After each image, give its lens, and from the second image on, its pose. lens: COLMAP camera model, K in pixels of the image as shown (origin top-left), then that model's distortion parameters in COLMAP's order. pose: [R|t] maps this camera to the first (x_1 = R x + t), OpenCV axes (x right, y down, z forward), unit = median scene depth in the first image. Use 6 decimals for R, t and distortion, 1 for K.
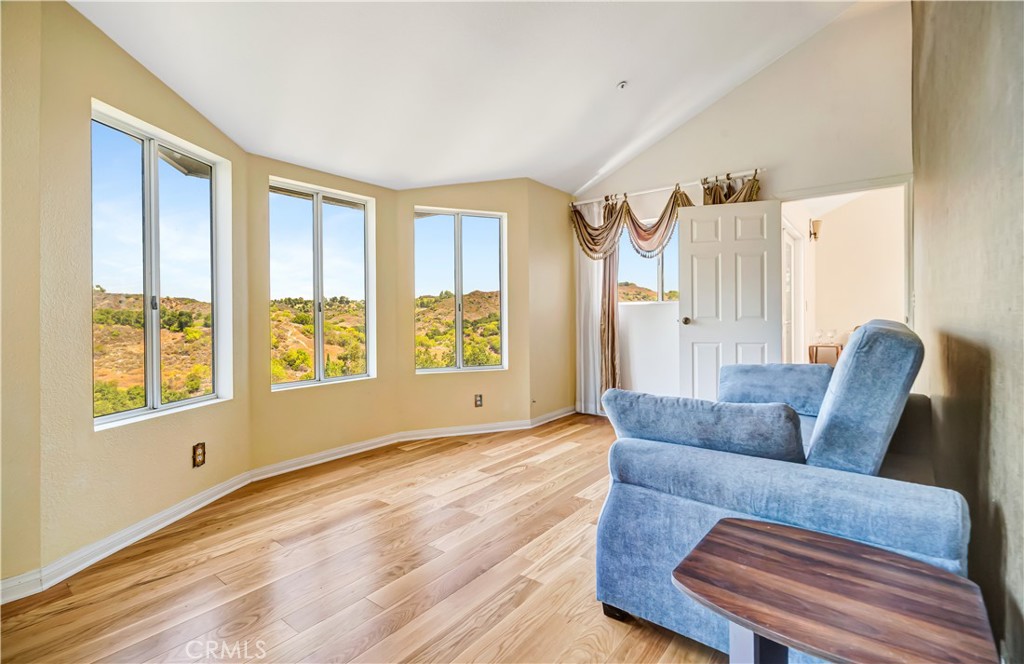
lens RADIAL K [[485.1, 0, 507.6], [0, 485.1, 321.2], [0, 0, 1]] dist [-0.001807, -0.000076]
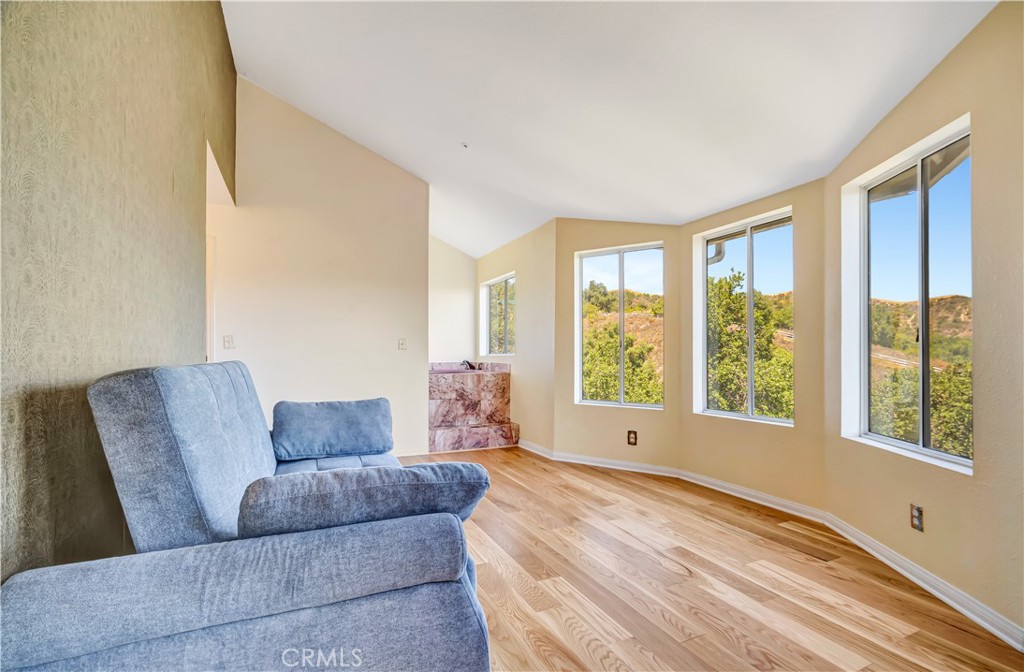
lens RADIAL K [[480.7, 0, 523.2], [0, 480.7, 354.6], [0, 0, 1]] dist [-0.000774, -0.000120]
pose [[-0.451776, 0.014301, -0.892017, 0.710250], [-0.003779, 0.999832, 0.017944, -0.018883], [0.892123, 0.011478, -0.451646, 1.057691]]
